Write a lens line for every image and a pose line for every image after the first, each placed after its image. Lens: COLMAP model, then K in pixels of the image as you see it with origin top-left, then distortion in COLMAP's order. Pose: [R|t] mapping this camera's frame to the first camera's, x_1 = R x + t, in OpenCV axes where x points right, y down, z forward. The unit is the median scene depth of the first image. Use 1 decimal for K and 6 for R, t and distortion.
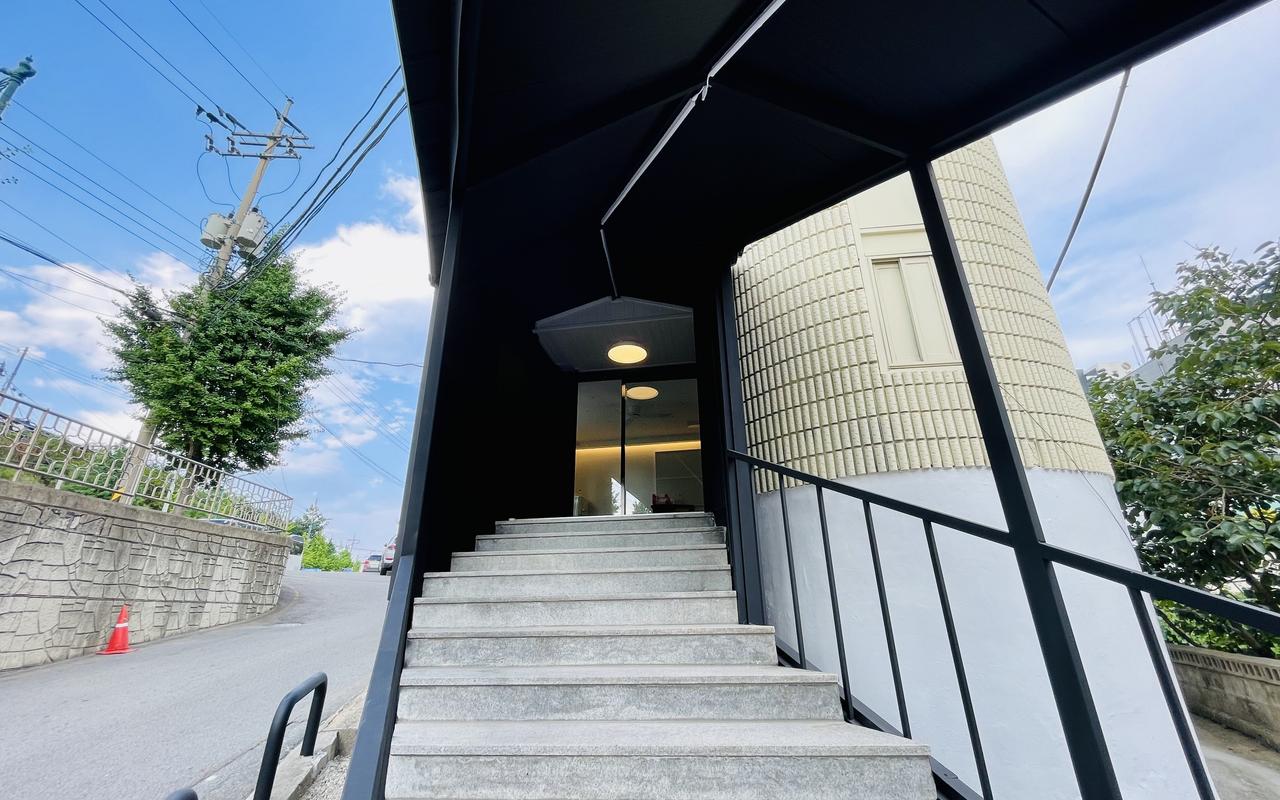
lens RADIAL K [[532.7, 0, 640.0], [0, 532.7, 400.0], [0, 0, 1]] dist [-0.000180, -0.000396]
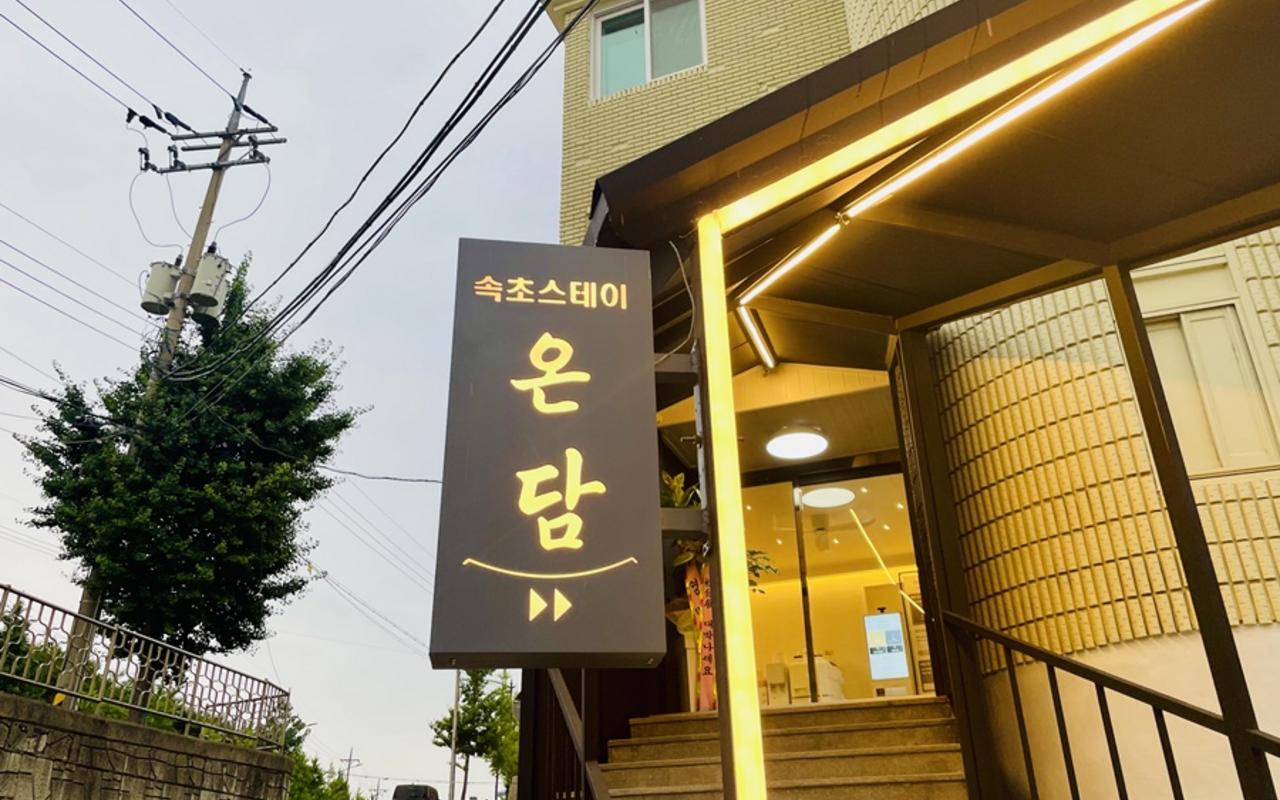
lens RADIAL K [[992.8, 0, 631.2], [0, 992.8, 396.8], [0, 0, 1]] dist [0.102612, -0.144375]
pose [[0.975399, -0.098806, -0.197062, 0.011454], [0.083102, 0.992784, -0.086447, -0.027283], [0.204182, 0.067945, 0.976572, -0.108818]]
